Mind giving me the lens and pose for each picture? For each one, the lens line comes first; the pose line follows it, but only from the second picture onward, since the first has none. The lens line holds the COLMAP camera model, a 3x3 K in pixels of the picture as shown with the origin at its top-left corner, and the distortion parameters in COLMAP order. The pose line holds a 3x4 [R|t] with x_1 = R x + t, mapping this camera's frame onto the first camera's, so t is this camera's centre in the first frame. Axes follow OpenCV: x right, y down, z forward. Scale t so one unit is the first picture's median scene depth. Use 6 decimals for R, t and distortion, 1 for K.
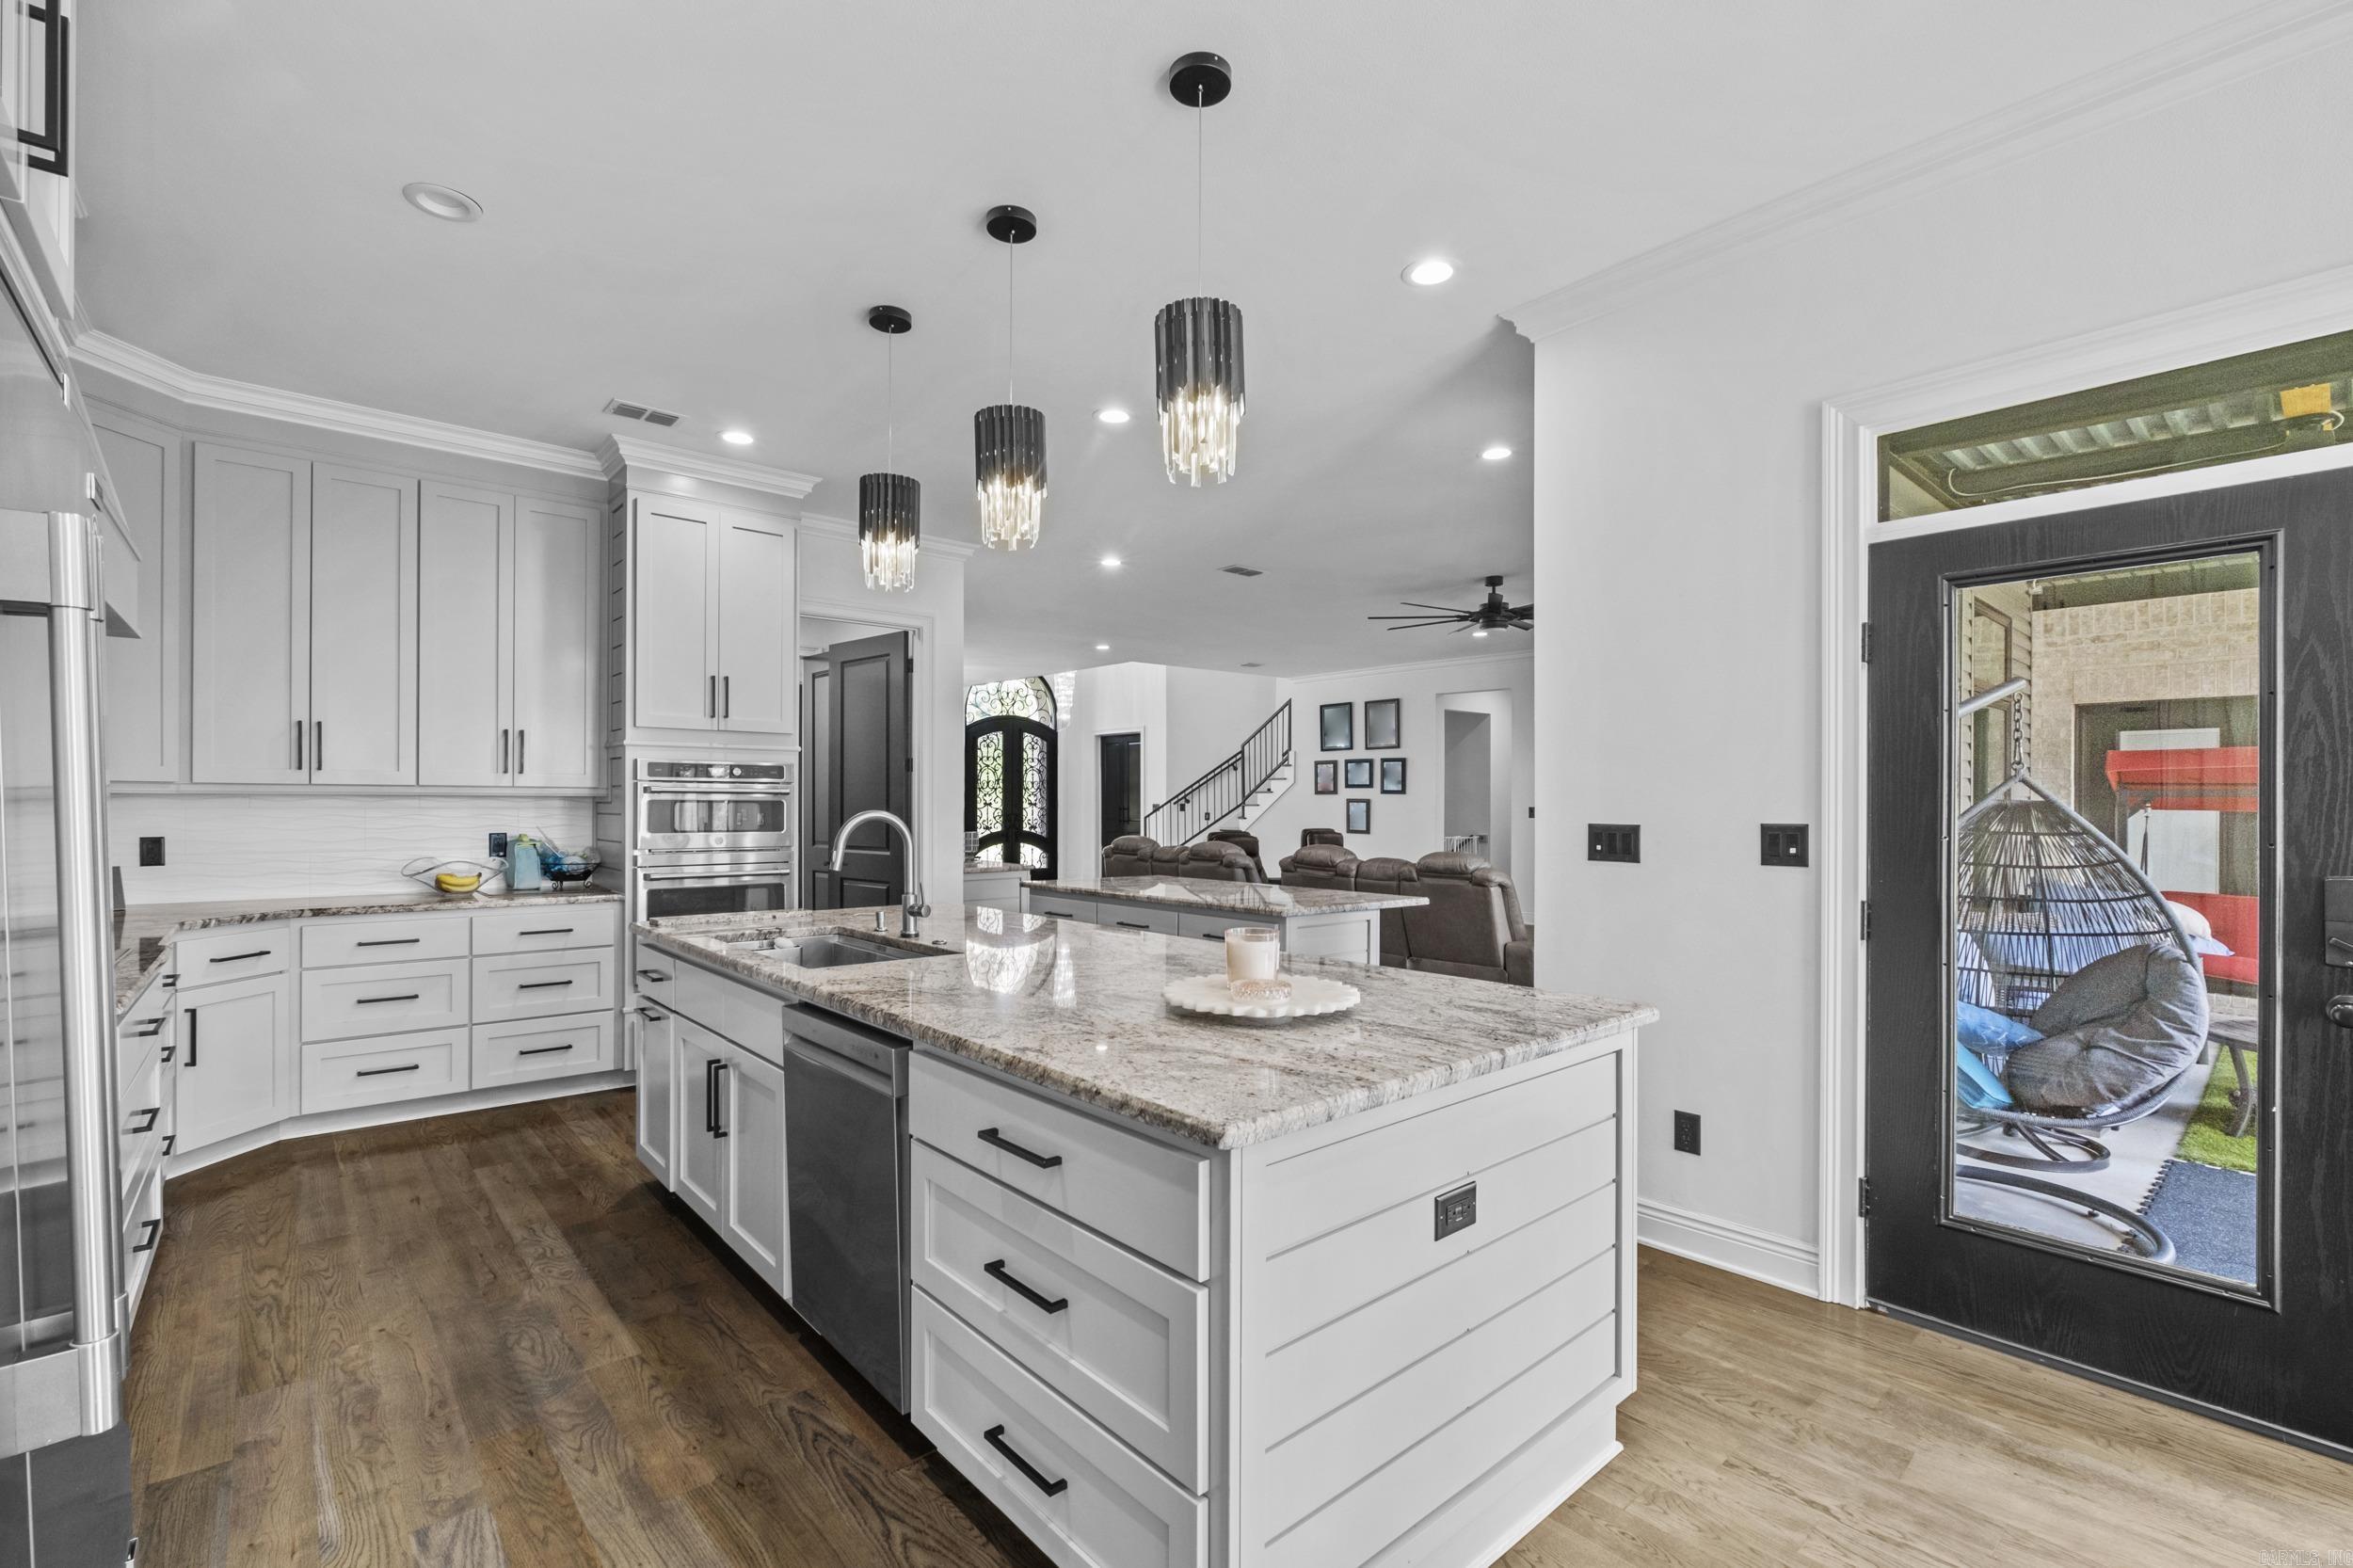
lens RADIAL K [[1035.7, 0, 1160.7], [0, 1035.7, 793.6], [0, 0, 1]] dist [-0.010795, 0.002772]
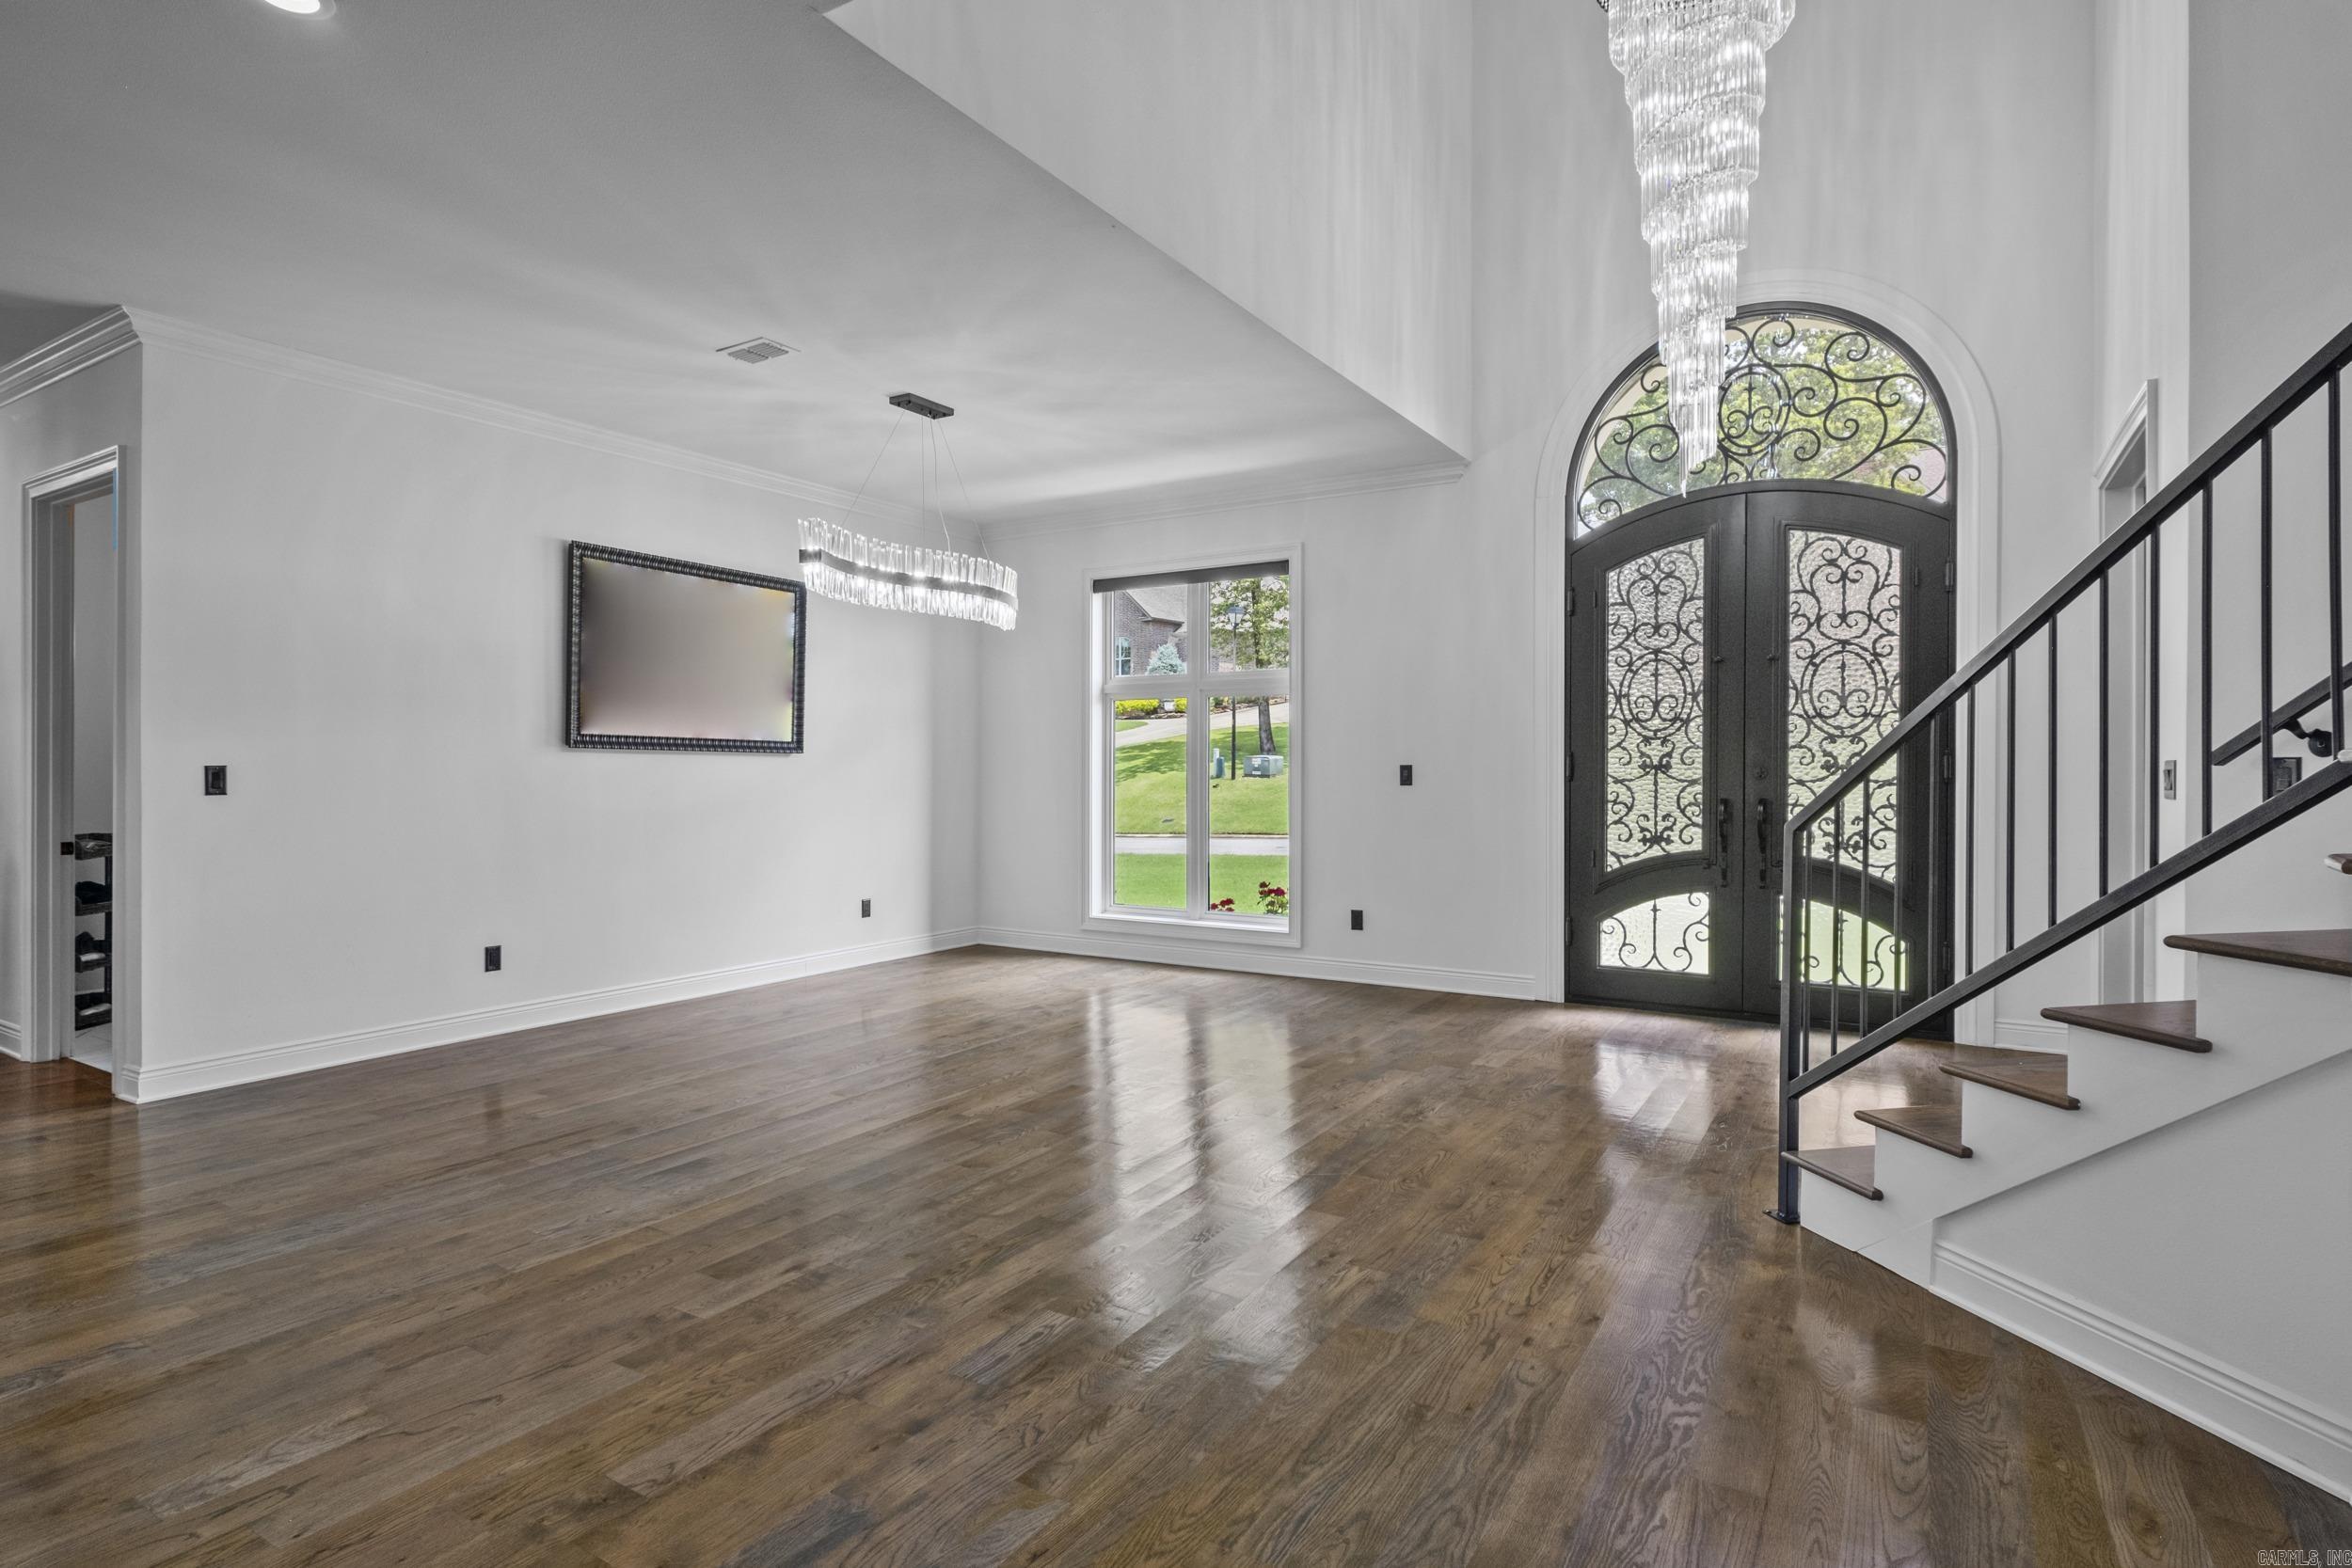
lens RADIAL K [[1198.5, 0, 1158.5], [0, 1198.5, 774.1], [0, 0, 1]] dist [-0.006581, 0.002547]
pose [[0.289669, 0.000126, -0.957127, 0.188309], [0.005891, 0.999981, 0.001915, 0.013105], [0.957109, -0.006193, 0.289662, 0.915113]]
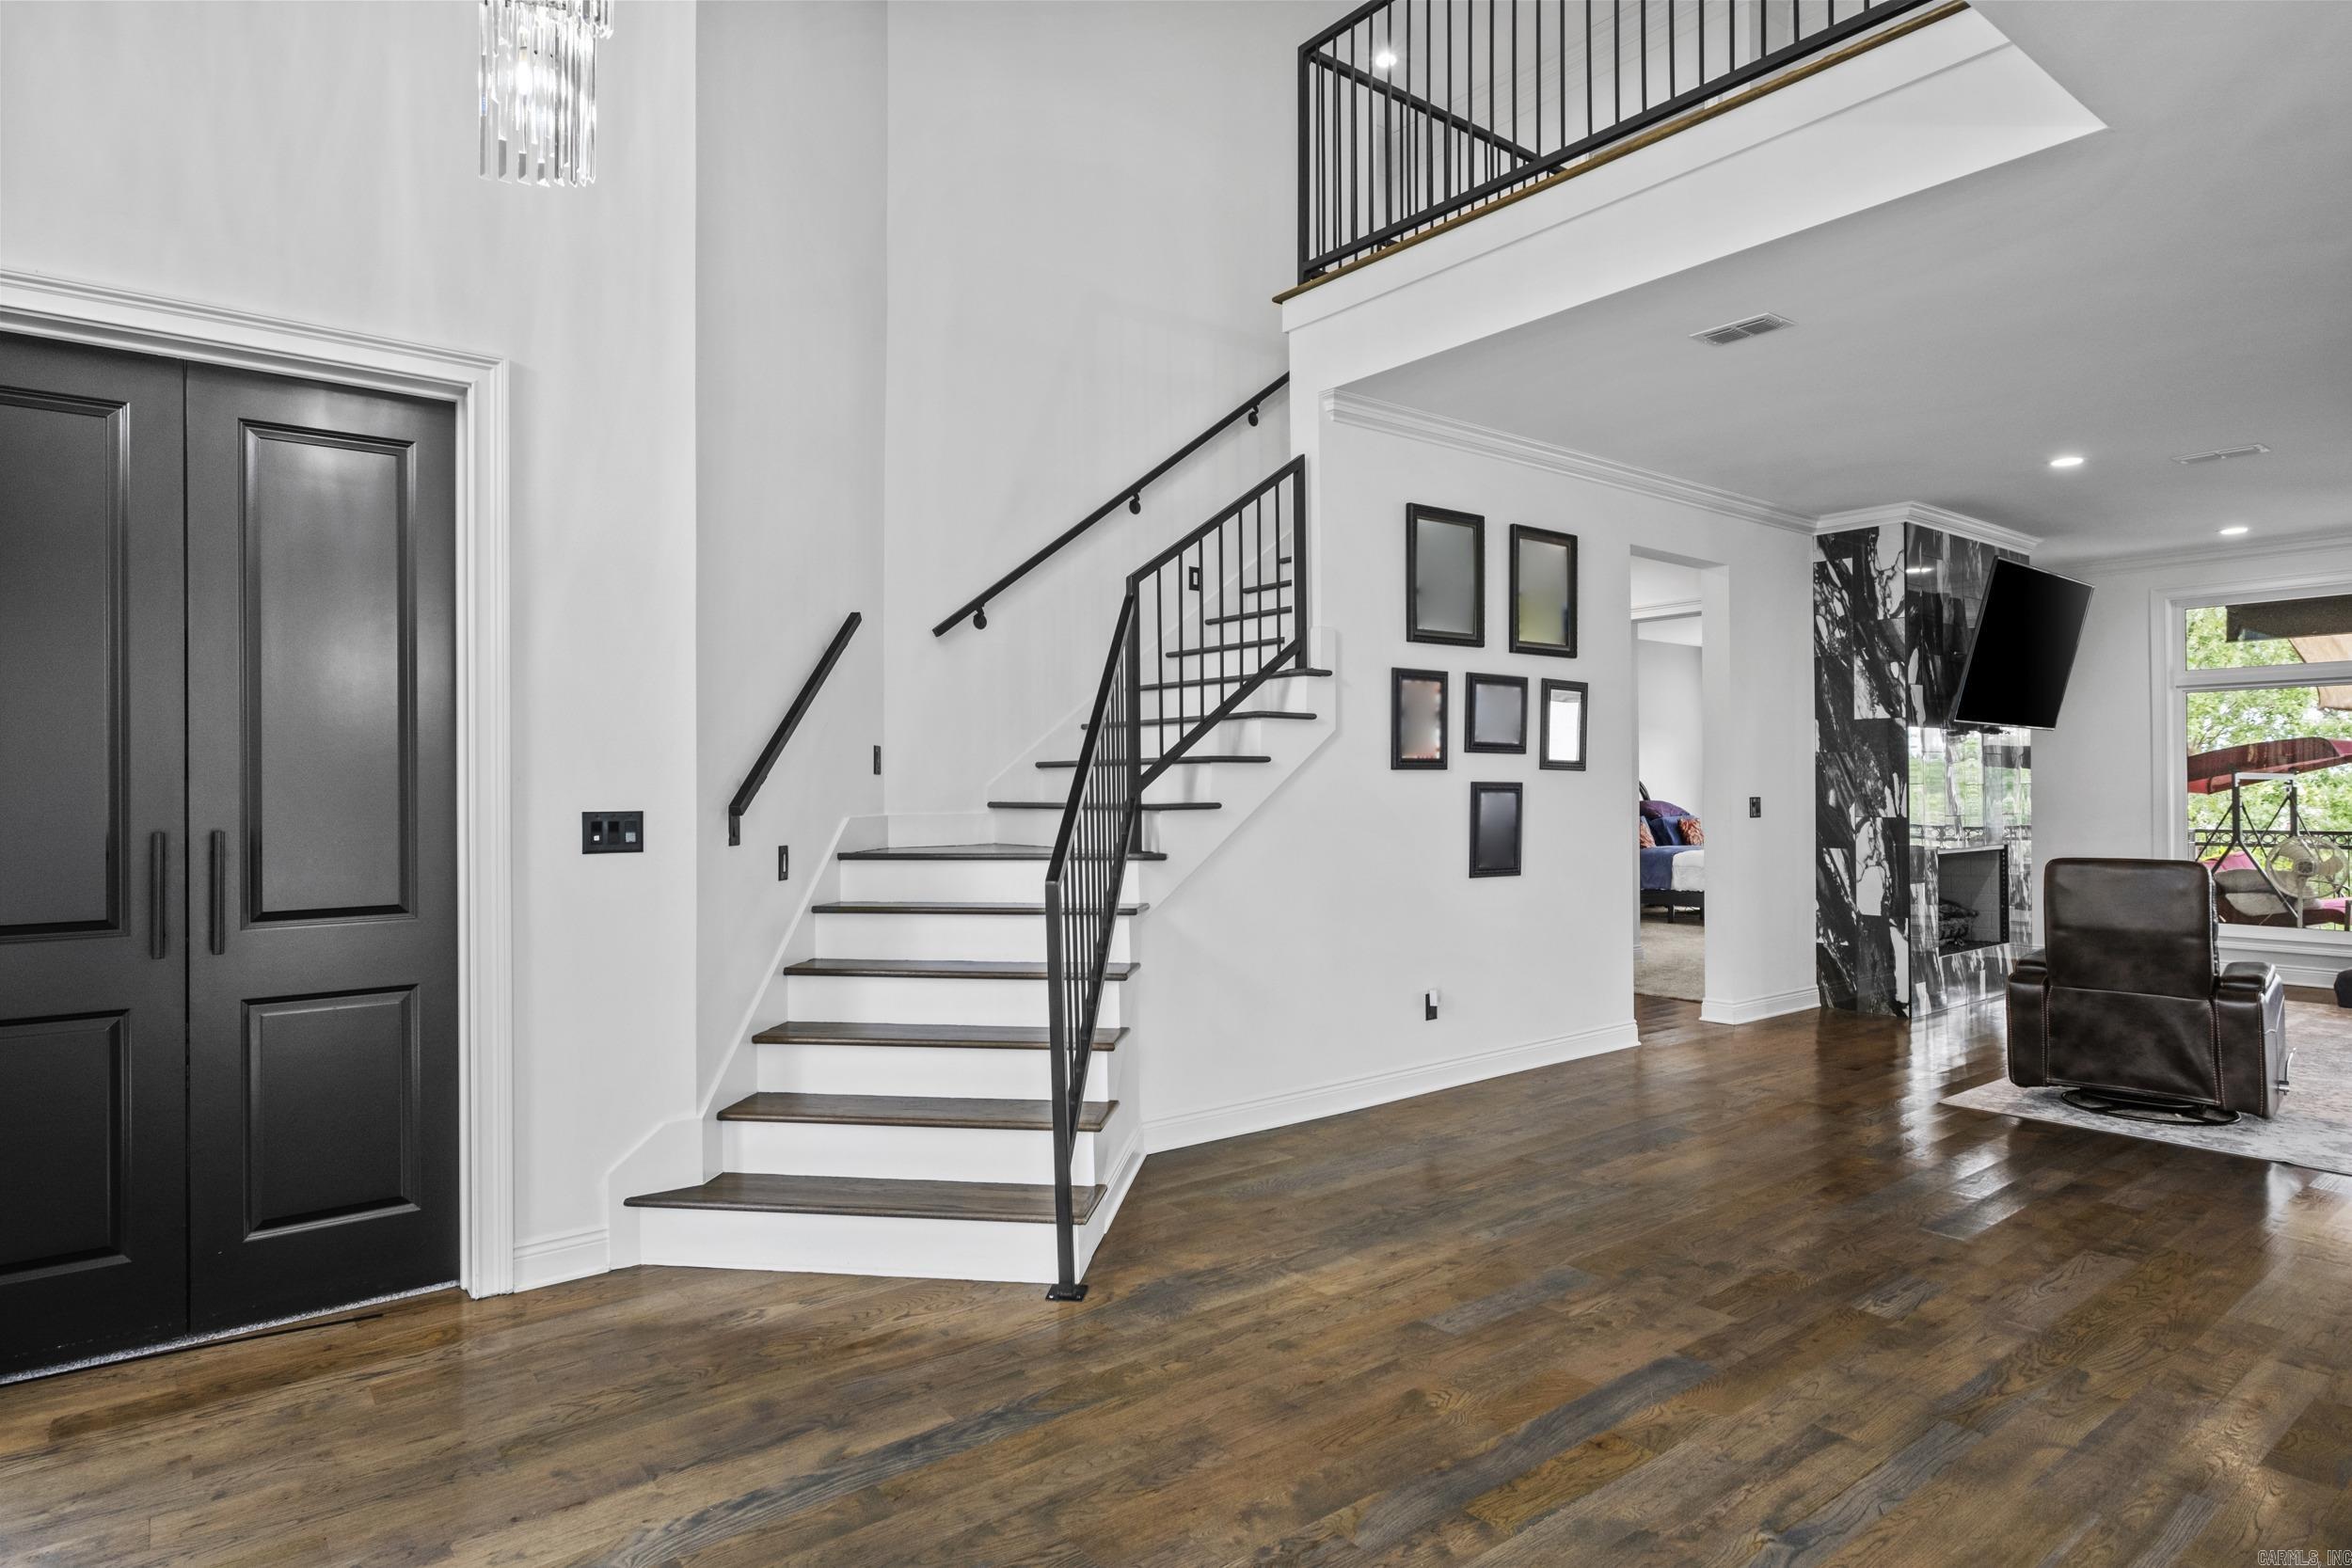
lens RADIAL K [[1306.5, 0, 1166.0], [0, 1306.5, 779.9], [0, 0, 1]] dist [-0.004497, 0.003823]
pose [[0.049625, 0.002368, 0.998765, -0.278670], [-0.002292, 0.999995, -0.002257, 0.005650], [-0.998765, -0.002178, 0.049630, 1.084141]]
